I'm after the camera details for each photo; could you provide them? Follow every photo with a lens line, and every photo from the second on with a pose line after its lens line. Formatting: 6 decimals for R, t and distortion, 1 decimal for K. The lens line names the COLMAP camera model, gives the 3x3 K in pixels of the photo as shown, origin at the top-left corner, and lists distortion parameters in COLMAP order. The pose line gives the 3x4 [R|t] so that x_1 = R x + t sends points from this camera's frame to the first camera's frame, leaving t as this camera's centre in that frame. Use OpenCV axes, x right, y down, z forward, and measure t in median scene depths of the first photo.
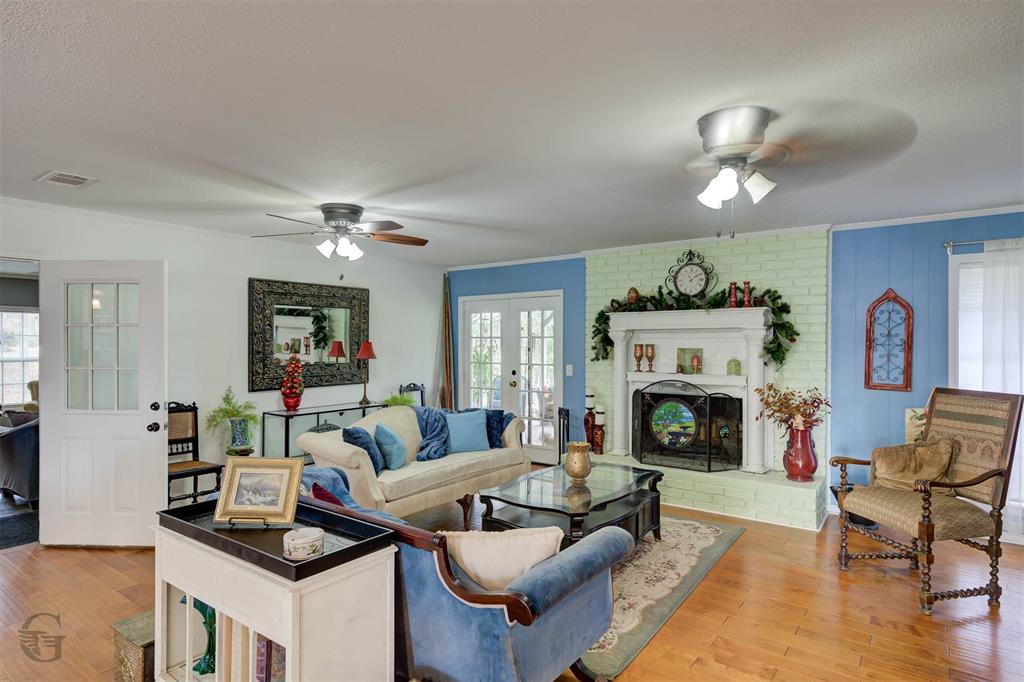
lens RADIAL K [[570.3, 0, 518.7], [0, 570.3, 346.4], [0, 0, 1]] dist [0.029720, 0.000125]
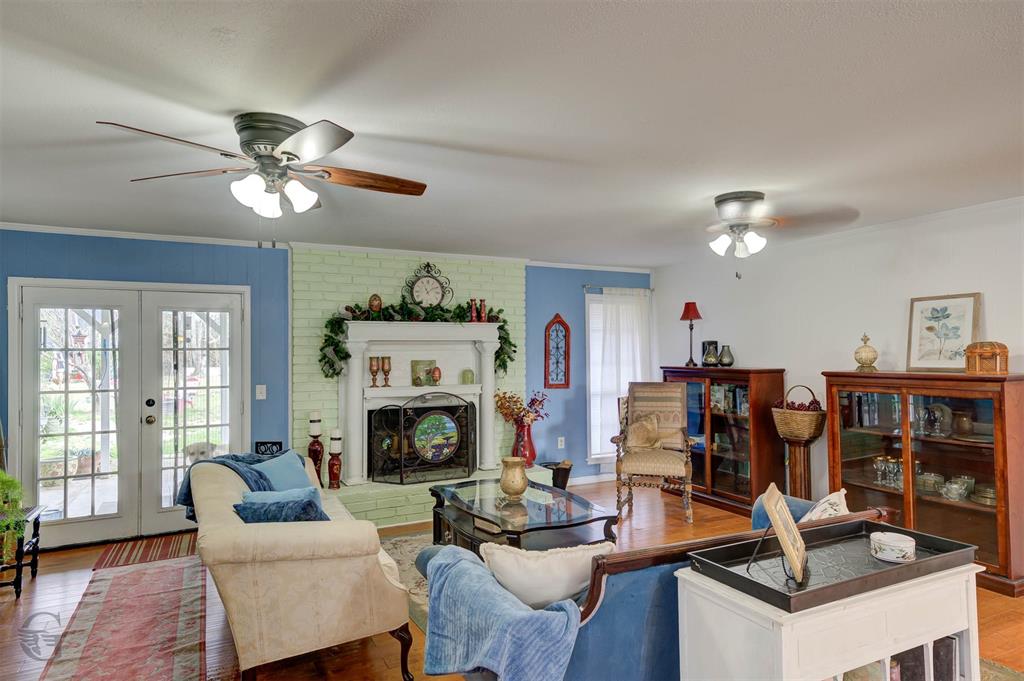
lens RADIAL K [[610.0, 0, 512.0], [0, 610.0, 340.5], [0, 0, 1]] dist [0.035066, -0.000875]
pose [[0.445477, 0.014763, 0.895172, -0.621368], [0.015197, 0.999595, -0.024048, -0.003311], [-0.895164, 0.024317, 0.445072, 0.410753]]
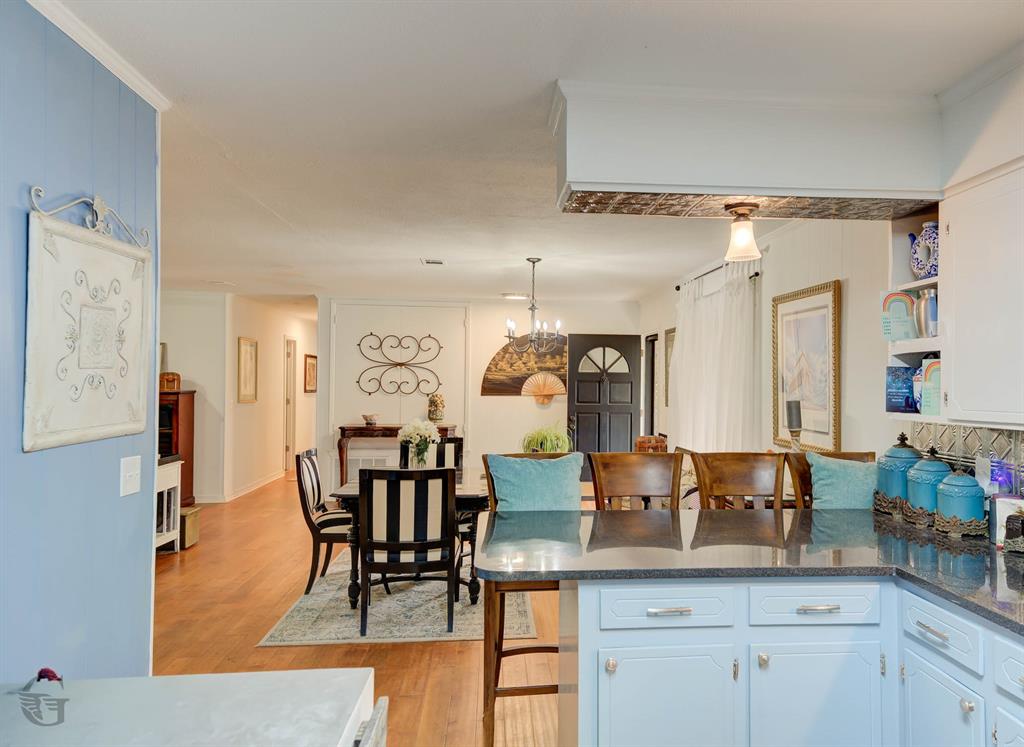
lens RADIAL K [[645.4, 0, 537.1], [0, 645.4, 378.8], [0, 0, 1]] dist [0.023219, -0.000829]
pose [[-0.682257, -0.005909, 0.731088, -1.235749], [-0.005411, 0.999981, 0.003033, -0.005535], [-0.731092, -0.001887, -0.682276, 0.604895]]
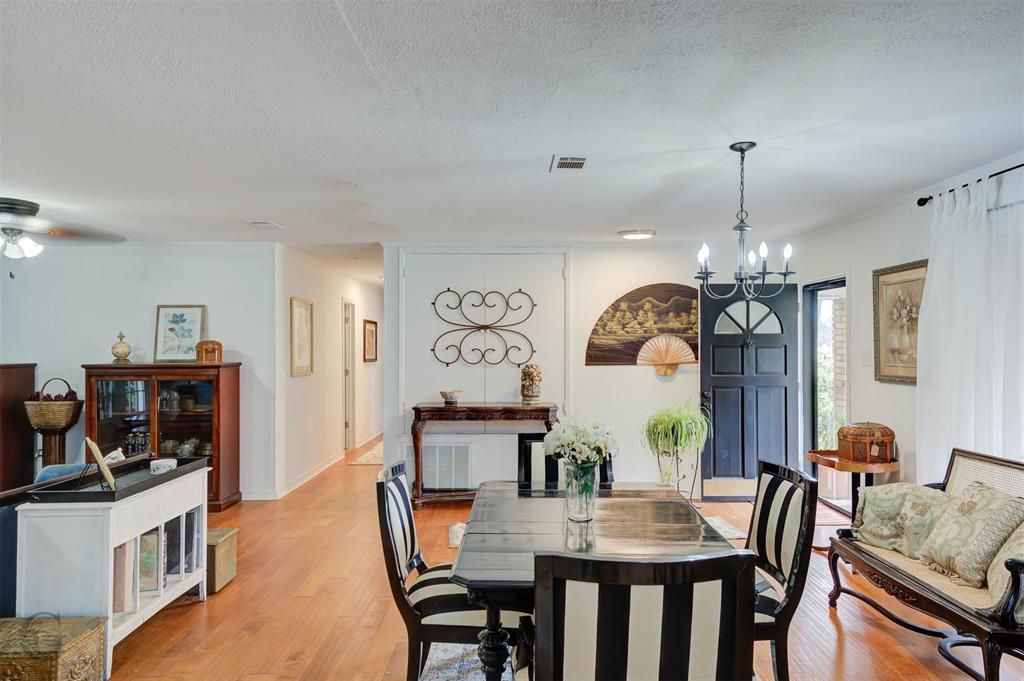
lens RADIAL K [[632.6, 0, 509.2], [0, 632.6, 348.2], [0, 0, 1]] dist [0.041472, 0.001142]
pose [[-0.597749, -0.002940, 0.801678, -0.886415], [0.007229, 0.999933, 0.009057, -0.004156], [-0.801651, 0.011209, -0.597687, 0.476849]]
